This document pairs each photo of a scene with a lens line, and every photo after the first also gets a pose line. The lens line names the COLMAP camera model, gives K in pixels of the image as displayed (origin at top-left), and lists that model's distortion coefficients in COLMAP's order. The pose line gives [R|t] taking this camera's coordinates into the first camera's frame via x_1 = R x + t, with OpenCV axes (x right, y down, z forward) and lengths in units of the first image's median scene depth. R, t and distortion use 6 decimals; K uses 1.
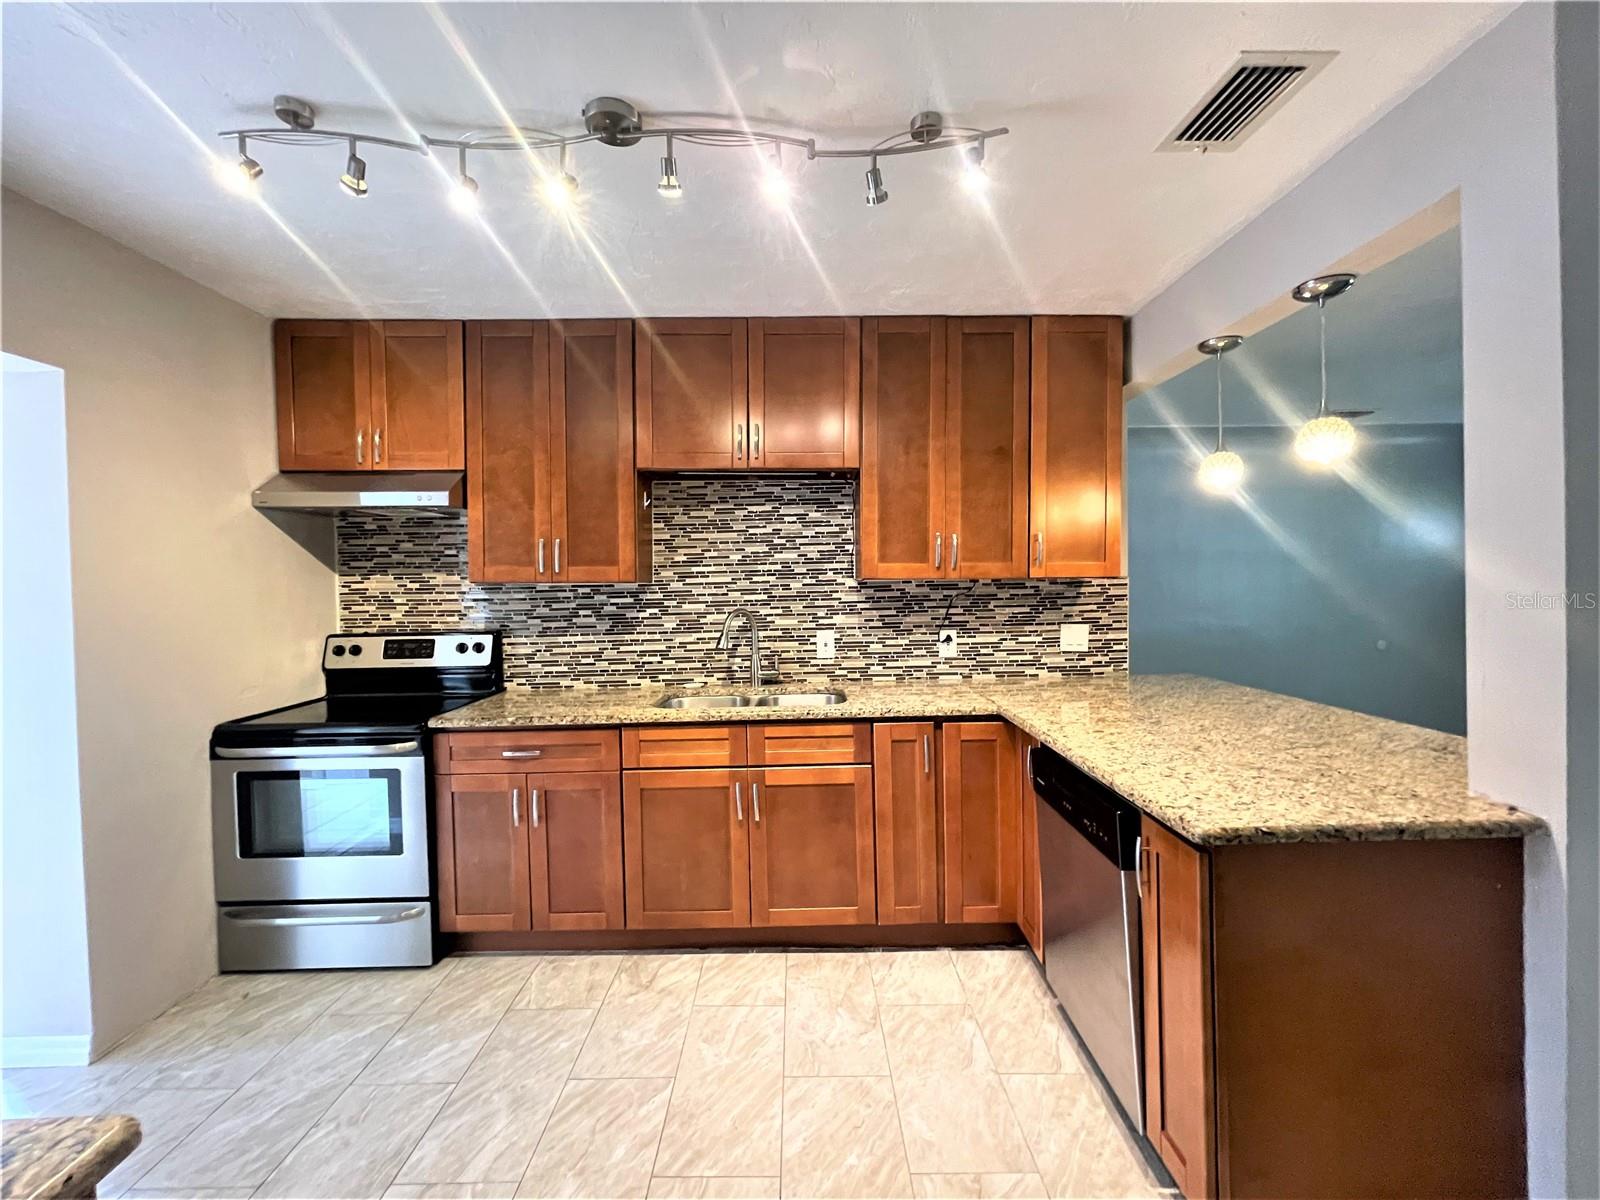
lens RADIAL K [[644.8, 0, 796.9], [0, 644.8, 600.3], [0, 0, 1]] dist [-0.003041, 0.000654]
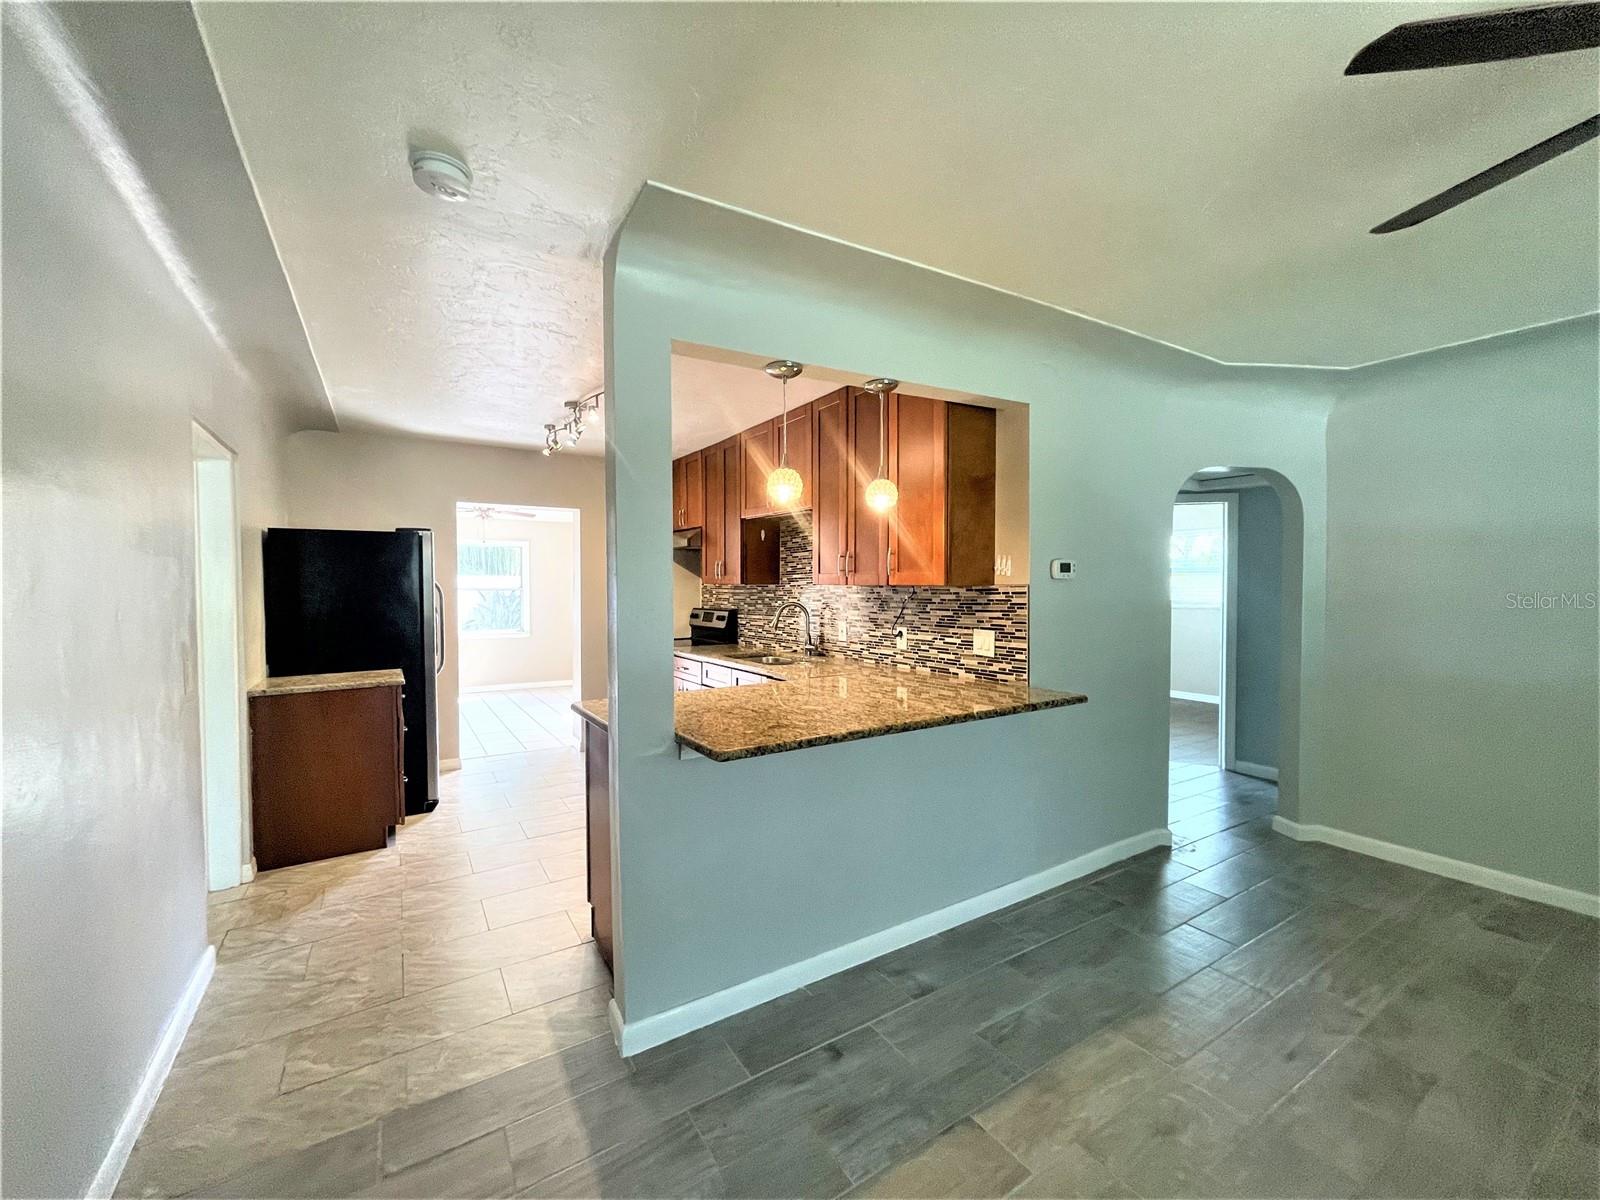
lens RADIAL K [[644.8, 0, 799.8], [0, 644.8, 599.8], [0, 0, 1]] dist [-0.003041, 0.000654]
pose [[0.526096, 0.032926, -0.849788, 1.163523], [-0.028085, 0.999378, 0.021335, -0.025338], [0.849961, 0.012643, 0.526693, 0.199982]]
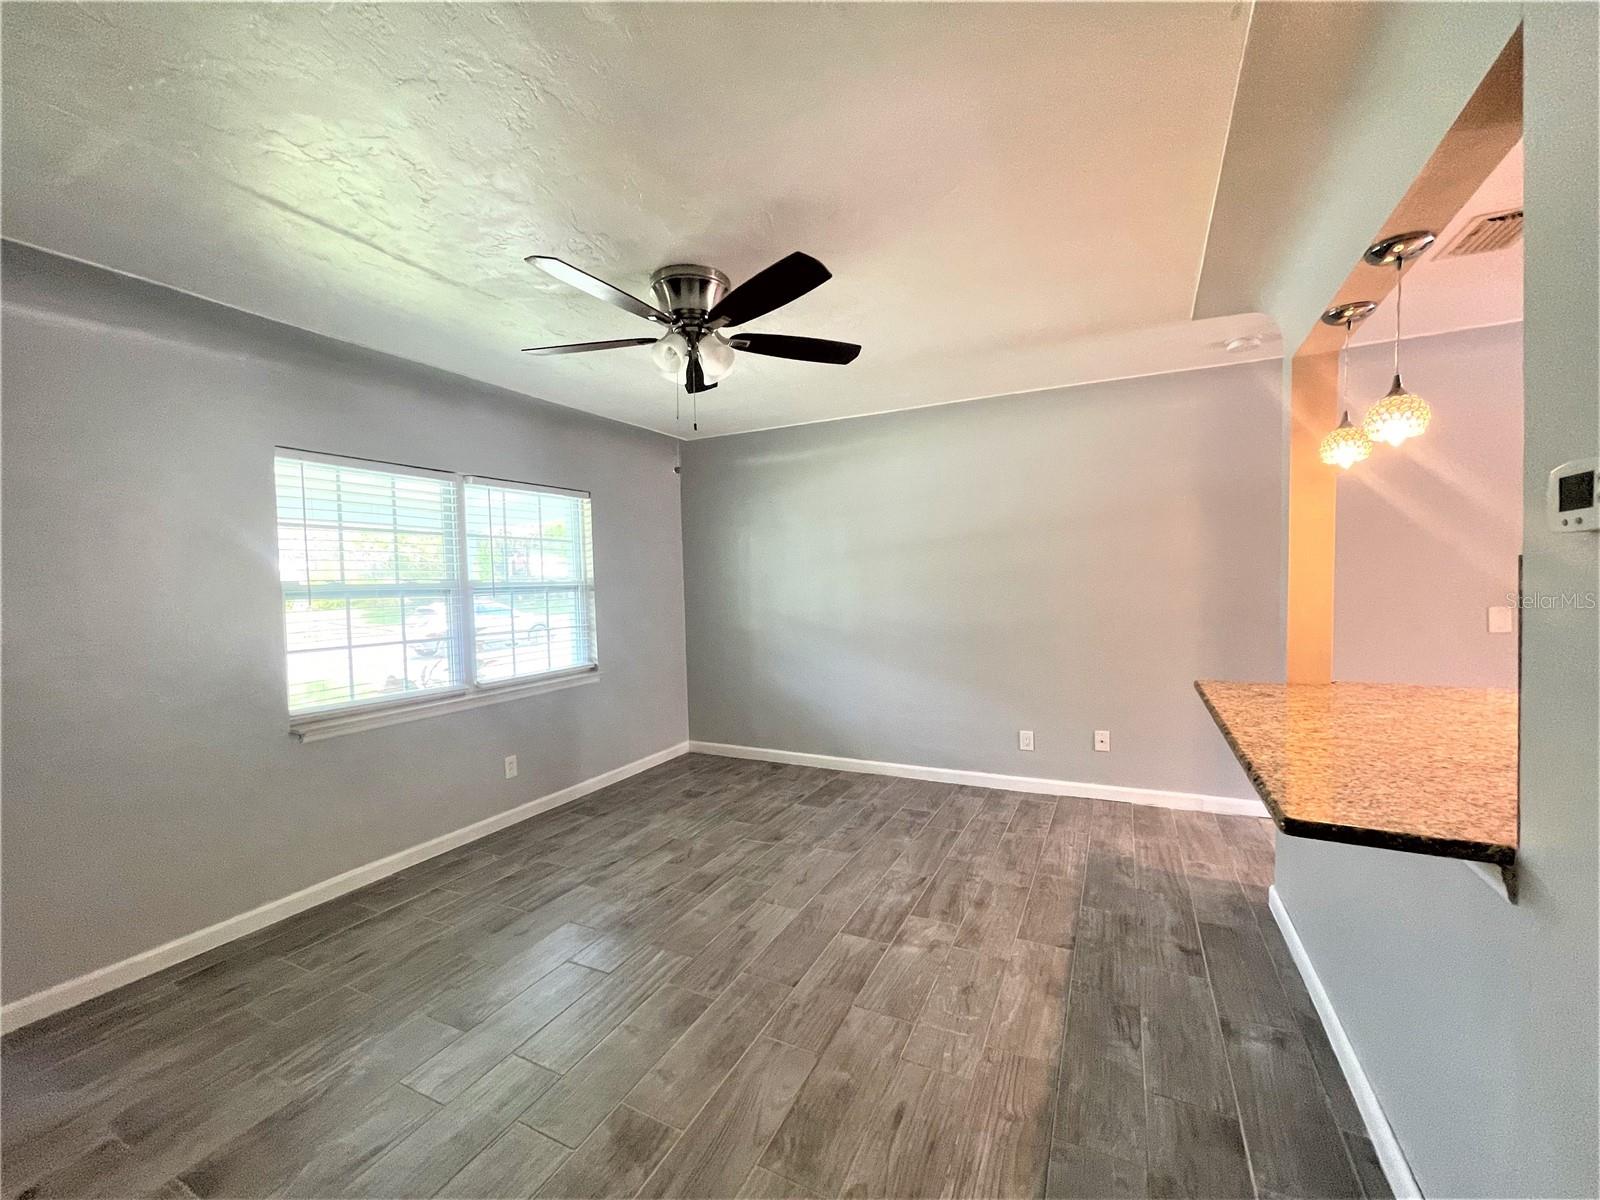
lens RADIAL K [[644.8, 0, 799.9], [0, 644.8, 603.5], [0, 0, 1]] dist [-0.003041, 0.000654]
pose [[-0.889752, 0.022794, 0.455876, 0.735866], [0.052371, 0.997255, 0.052350, -0.046814], [-0.453431, 0.070453, -0.888503, 1.369335]]
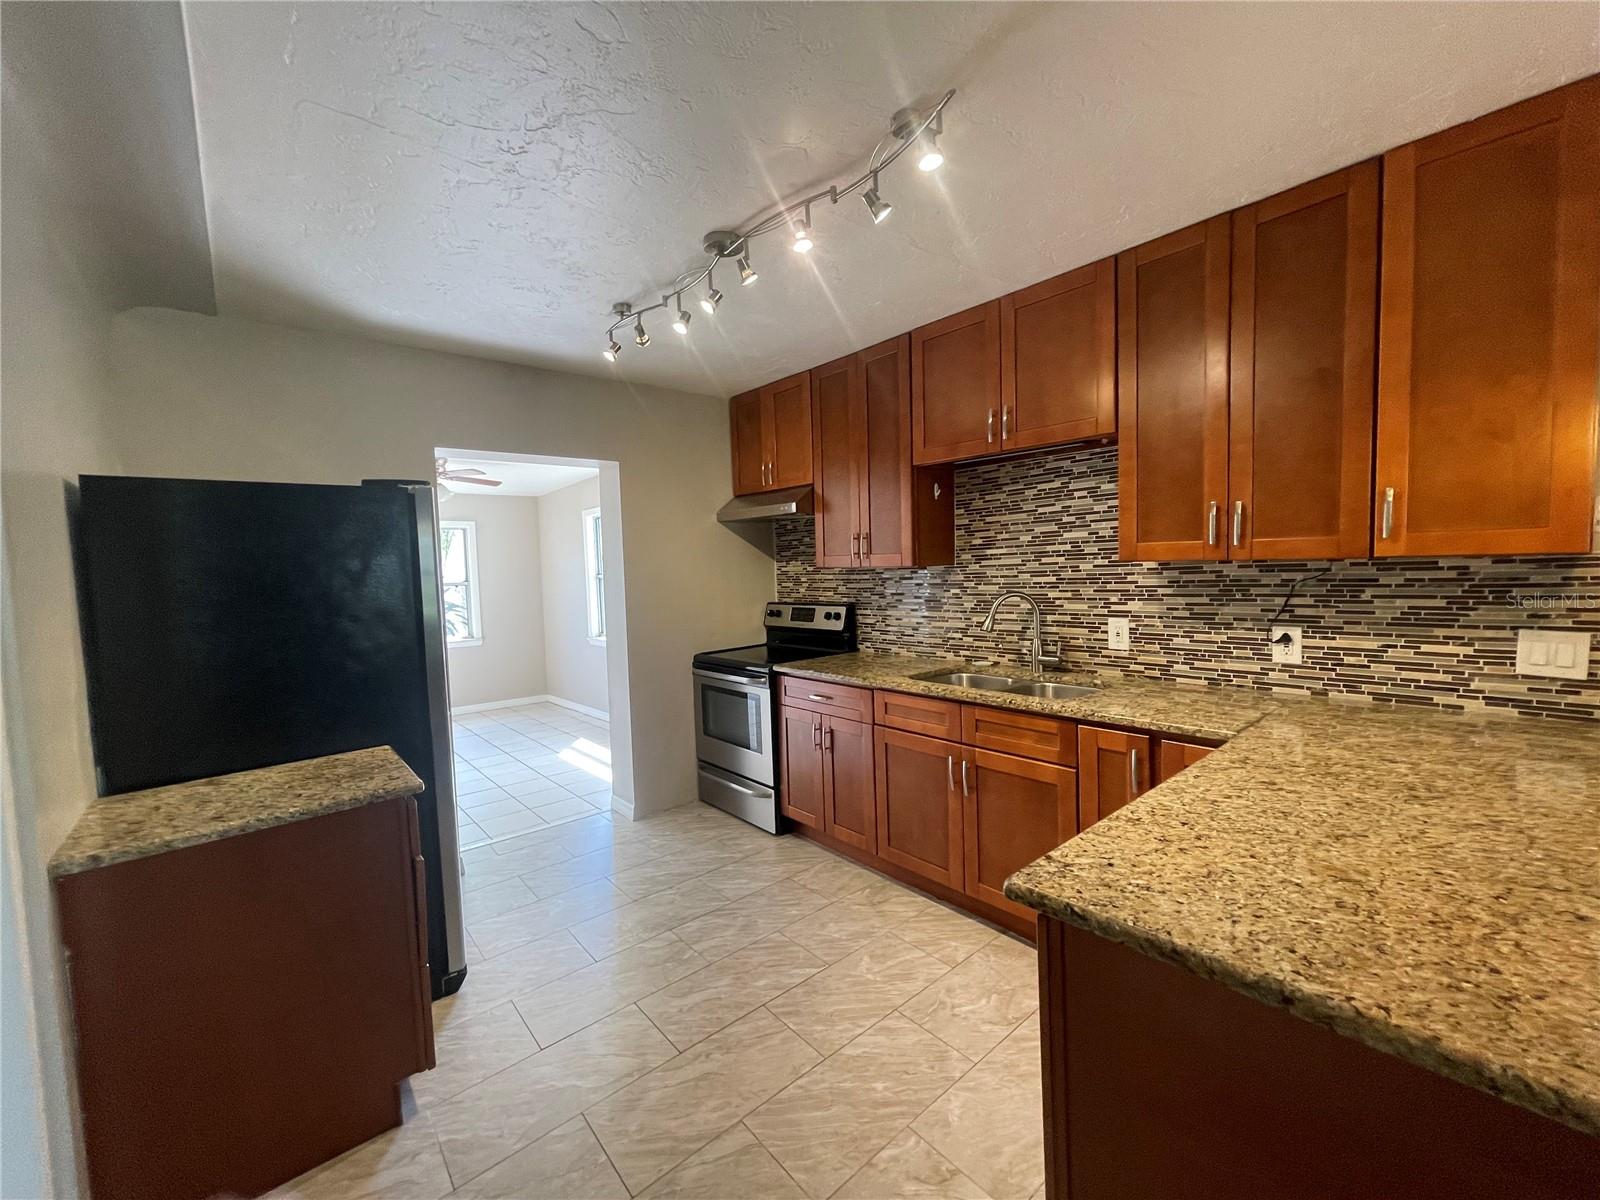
lens RADIAL K [[644.8, 0, 799.6], [0, 644.8, 600.0], [0, 0, 1]] dist [-0.003041, 0.000654]
pose [[0.642655, 0.034313, -0.765387, 0.439364], [0.004705, 0.998801, 0.048728, -0.022900], [0.766141, -0.034916, 0.641723, 0.102889]]
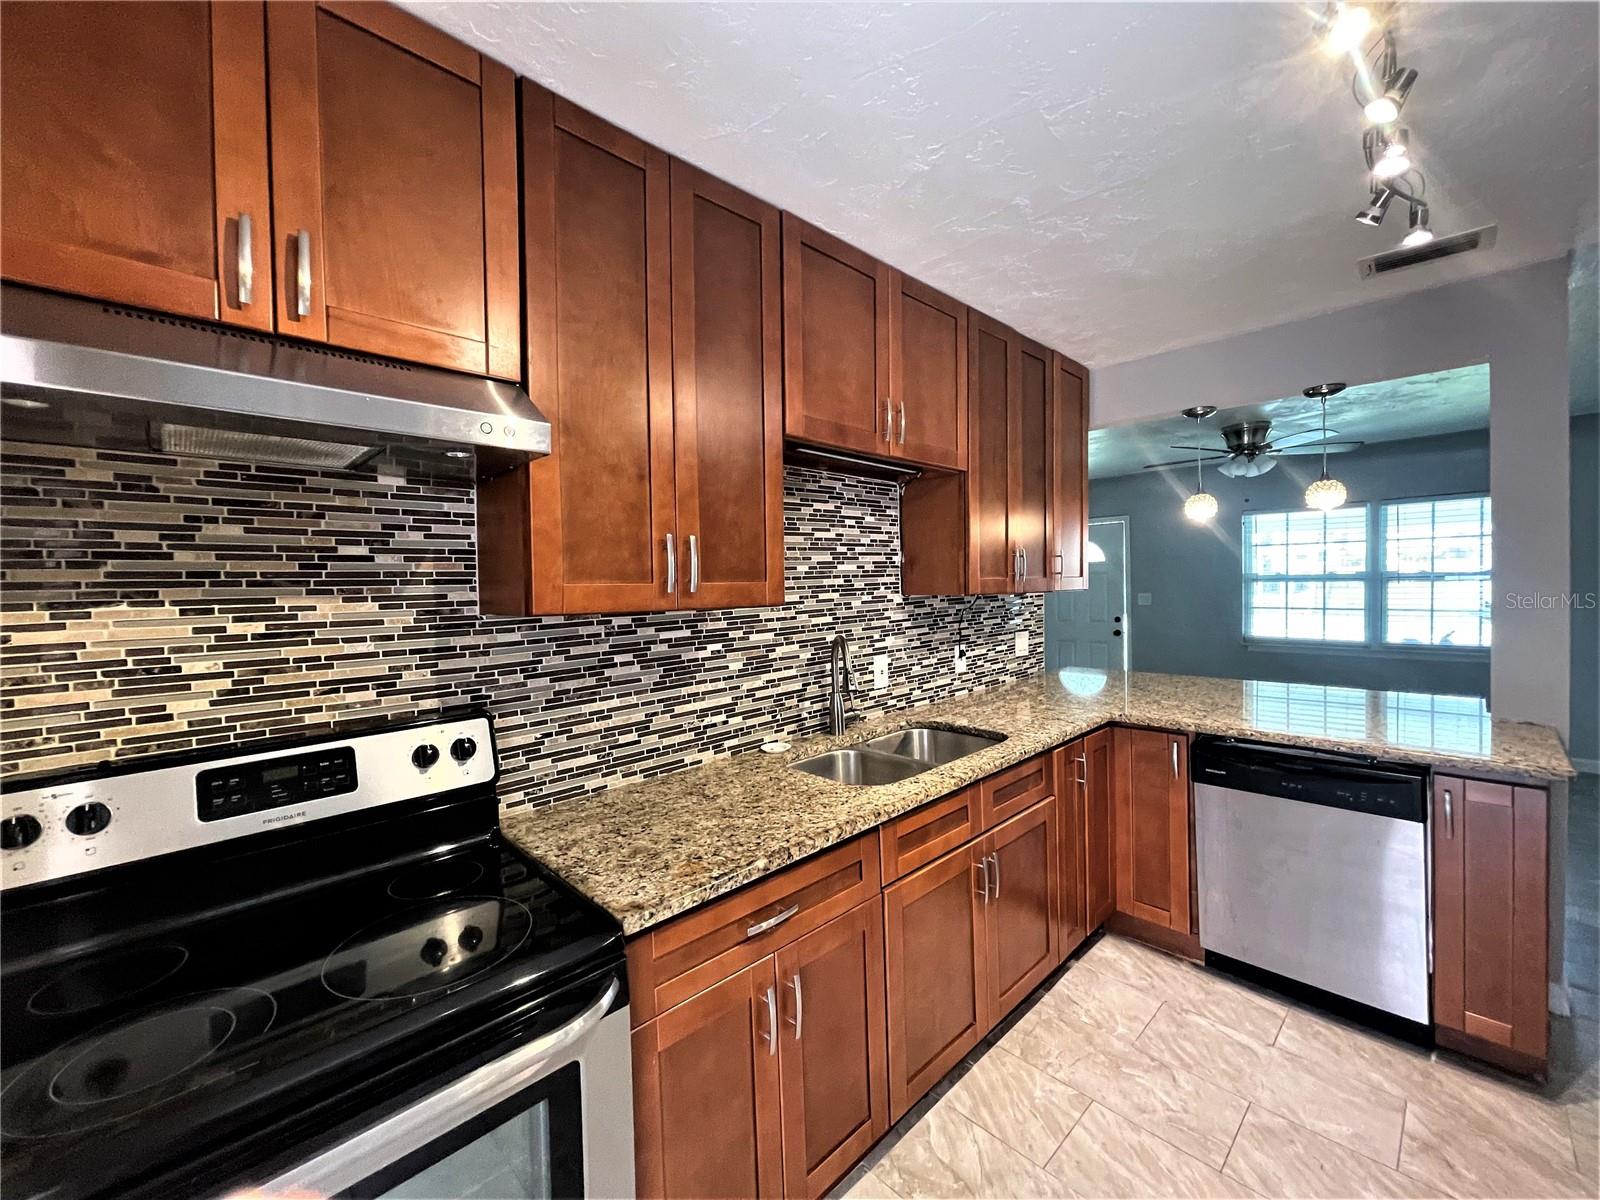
lens RADIAL K [[644.8, 0, 799.6], [0, 644.8, 599.1], [0, 0, 1]] dist [-0.003041, 0.000654]
pose [[0.726203, -0.021297, 0.687151, -0.620192], [0.032253, 0.999475, -0.003109, -0.028695], [-0.686724, 0.024421, 0.726508, 0.453215]]
